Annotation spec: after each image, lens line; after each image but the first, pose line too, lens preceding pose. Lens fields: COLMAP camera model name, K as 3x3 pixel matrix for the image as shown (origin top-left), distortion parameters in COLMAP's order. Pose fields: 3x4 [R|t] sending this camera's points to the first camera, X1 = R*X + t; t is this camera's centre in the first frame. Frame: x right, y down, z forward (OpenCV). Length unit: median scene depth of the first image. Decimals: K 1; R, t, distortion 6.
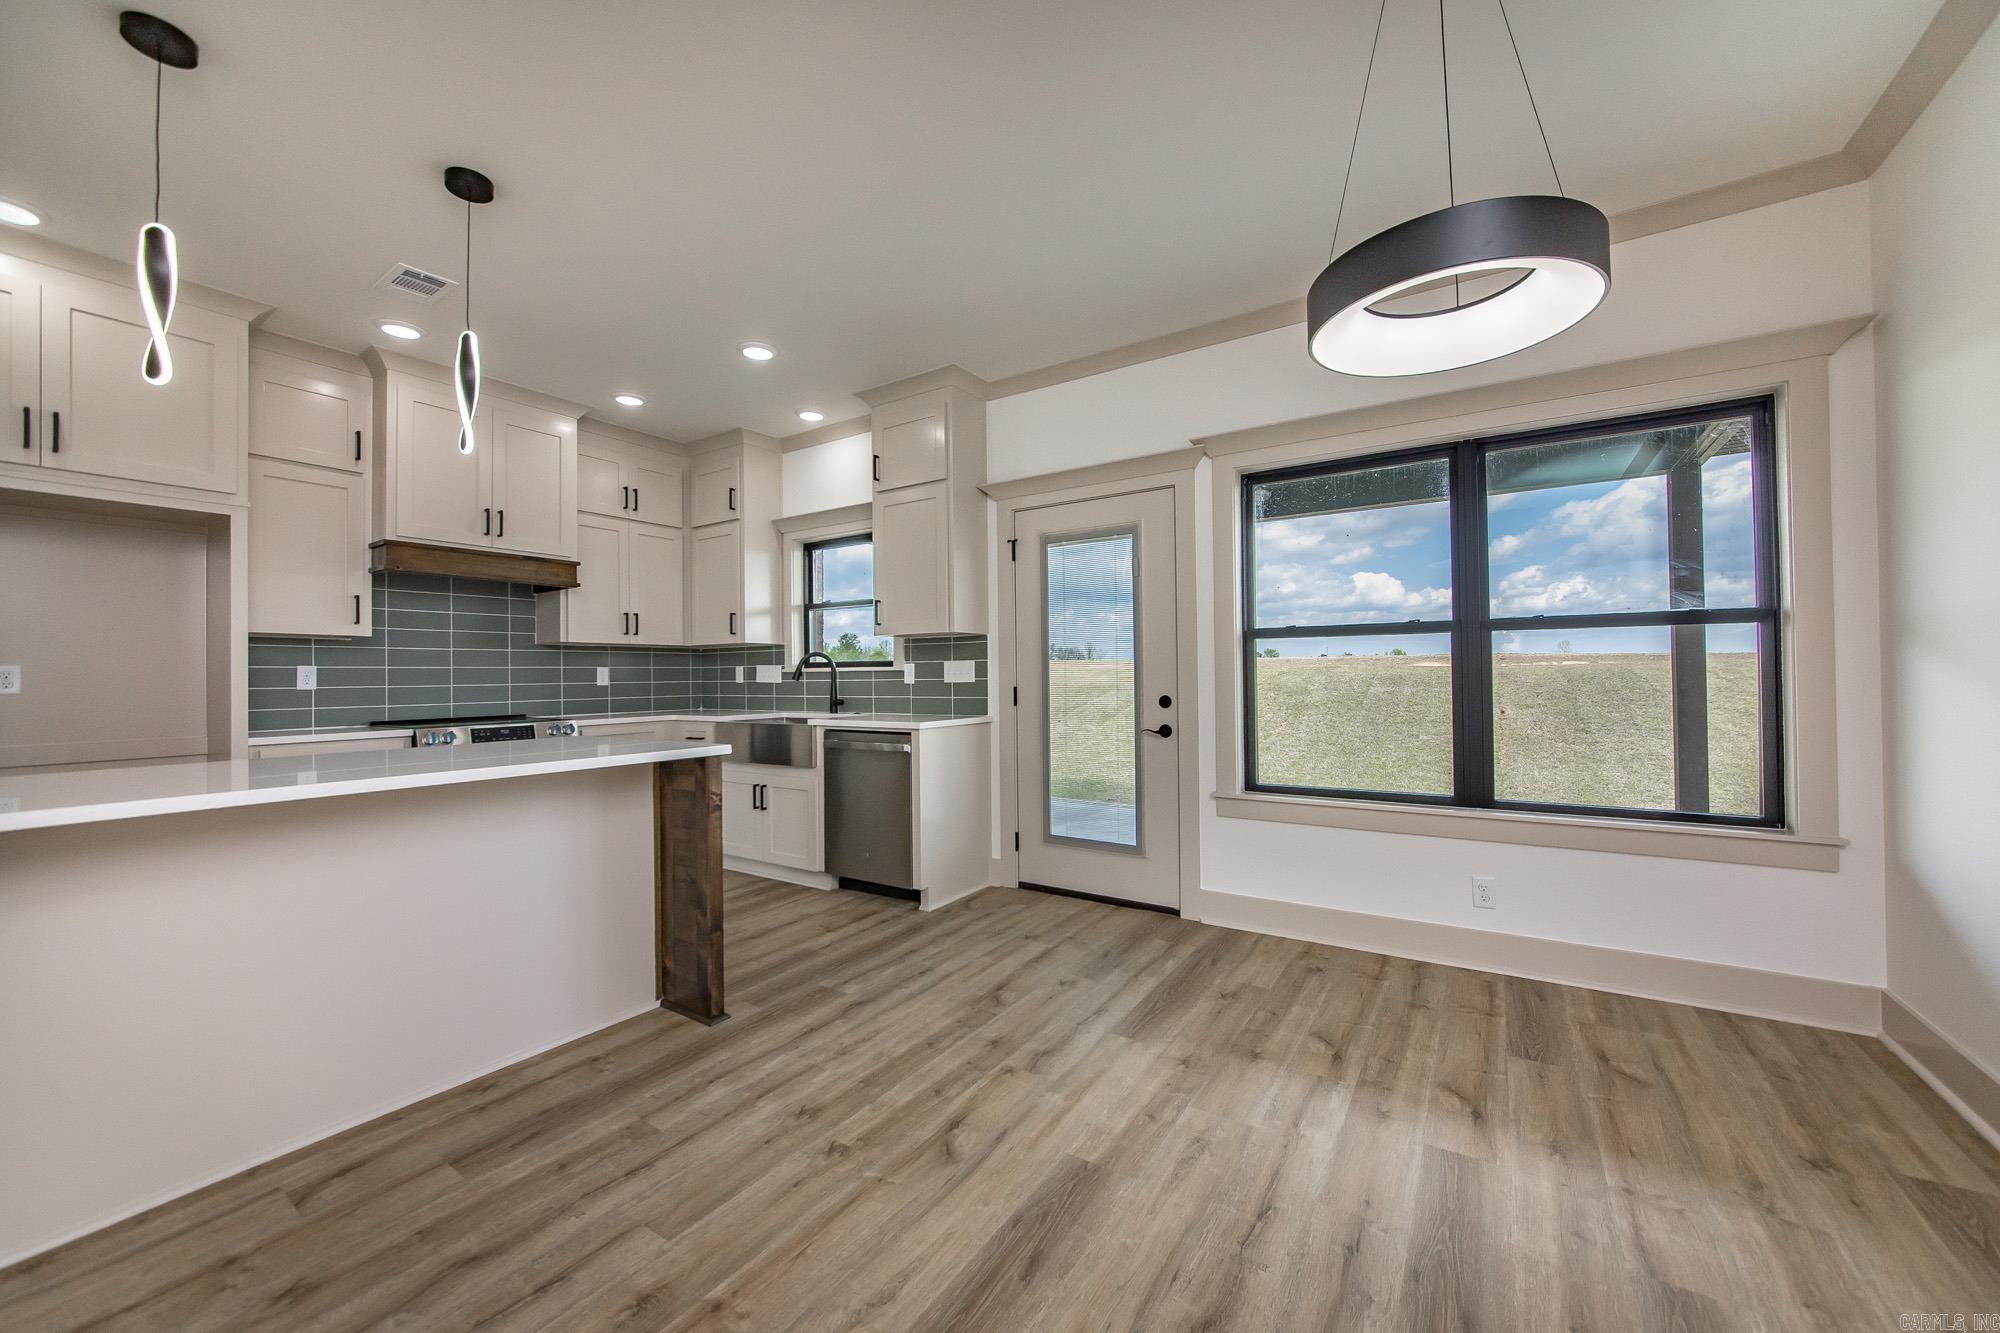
lens RADIAL K [[748.7, 0, 993.2], [0, 748.7, 668.2], [0, 0, 1]] dist [-0.007859, -0.000024]
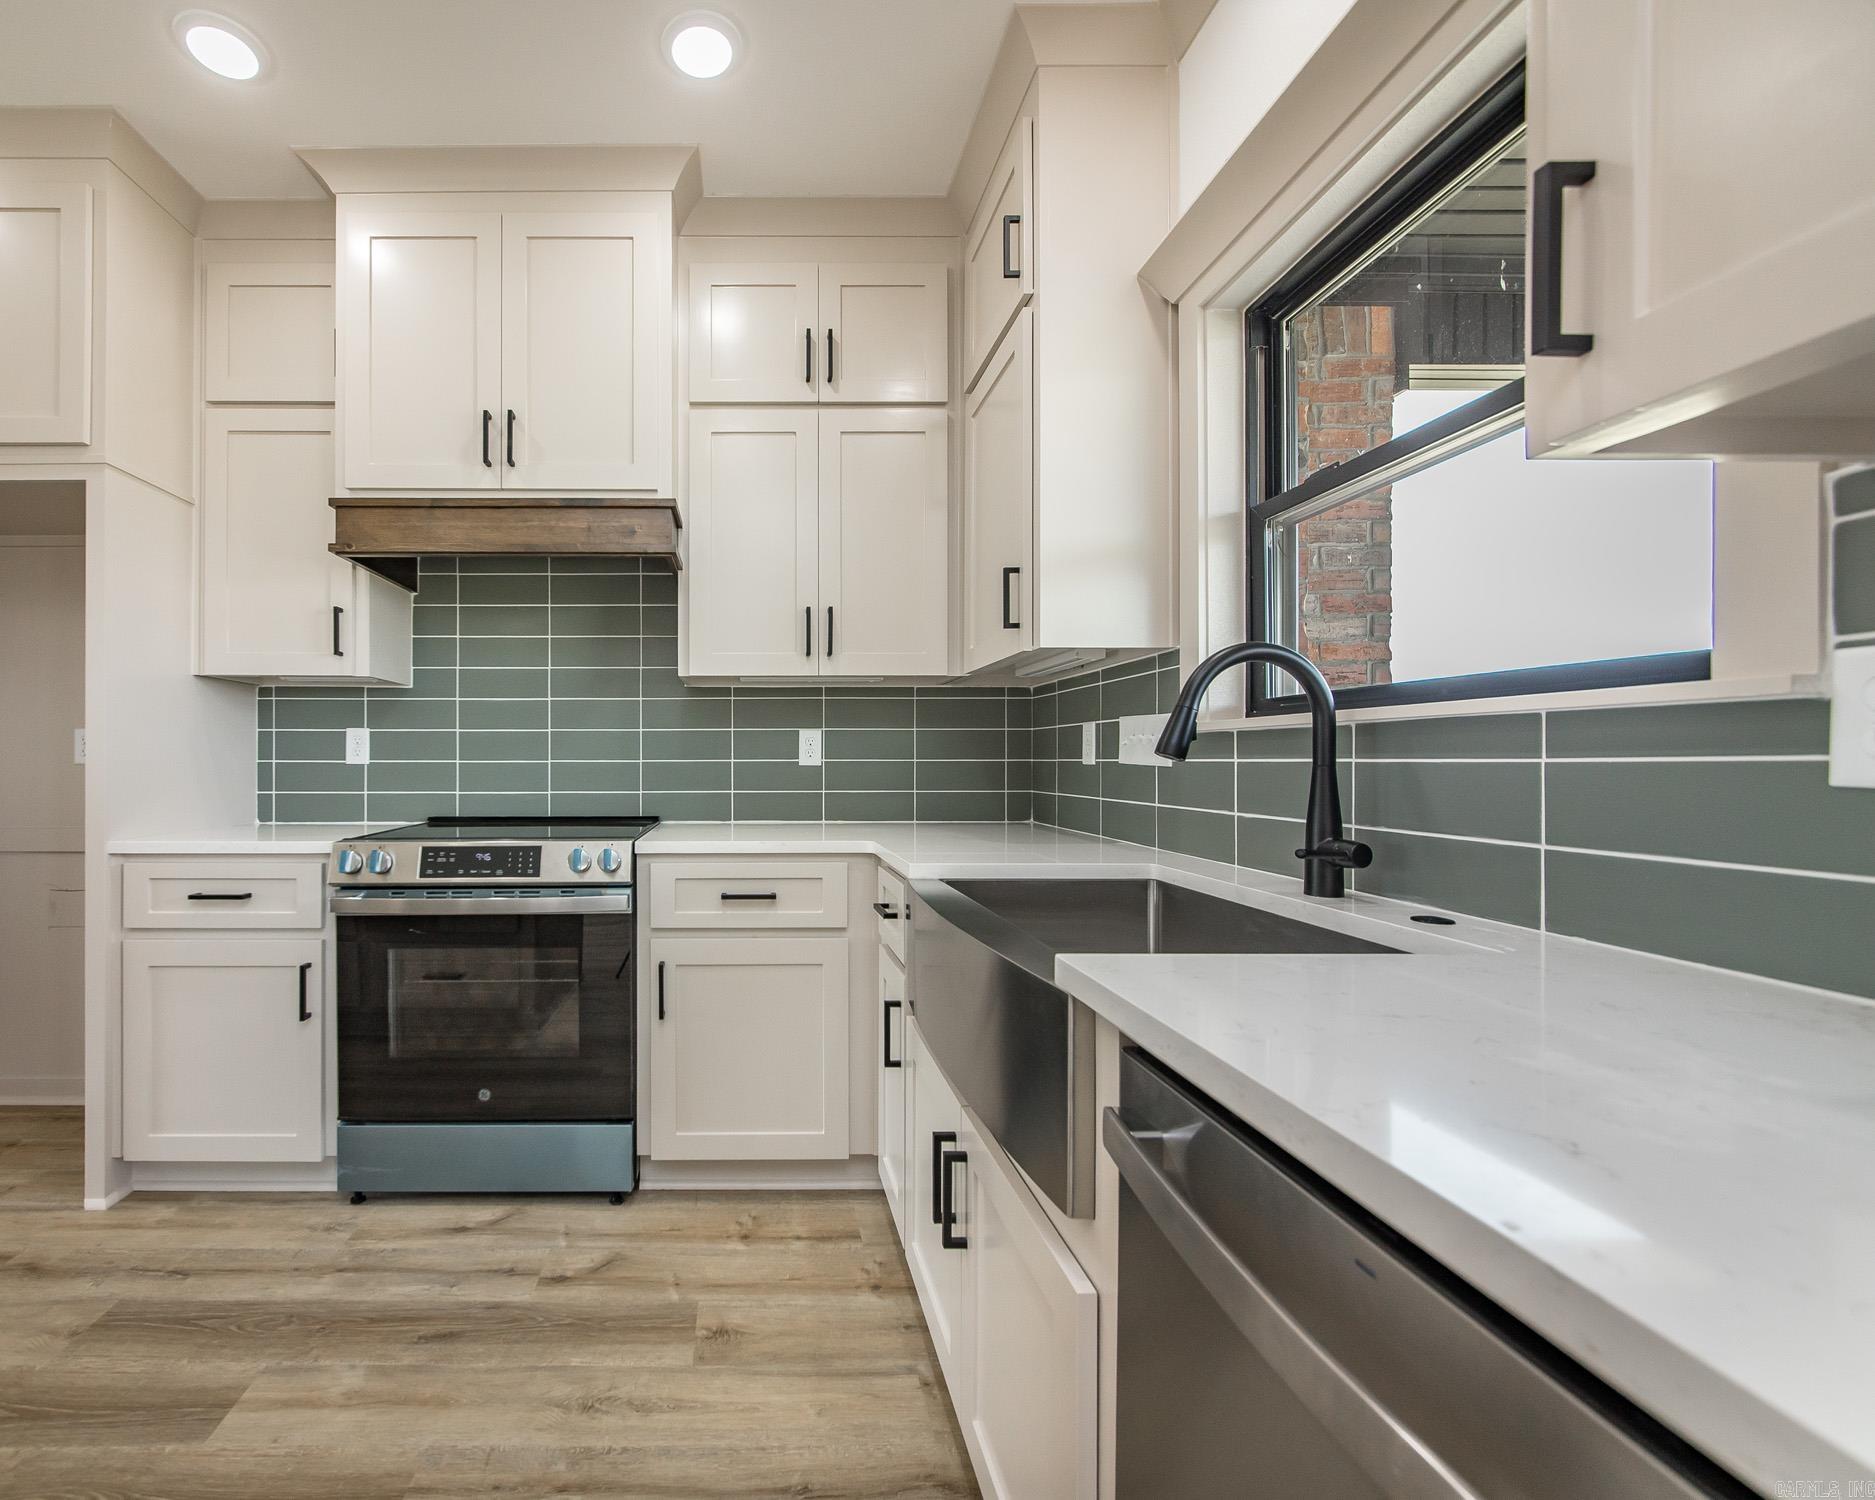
lens RADIAL K [[810.8, 0, 749.4], [0, 810.8, 757.2], [0, 0, 1]] dist [-0.001265, 0.000059]
pose [[0.559352, 0.008769, -0.828884, -0.132520], [0.001512, 0.999932, 0.011599, 0.015459], [0.828929, -0.007741, 0.559300, 0.924112]]
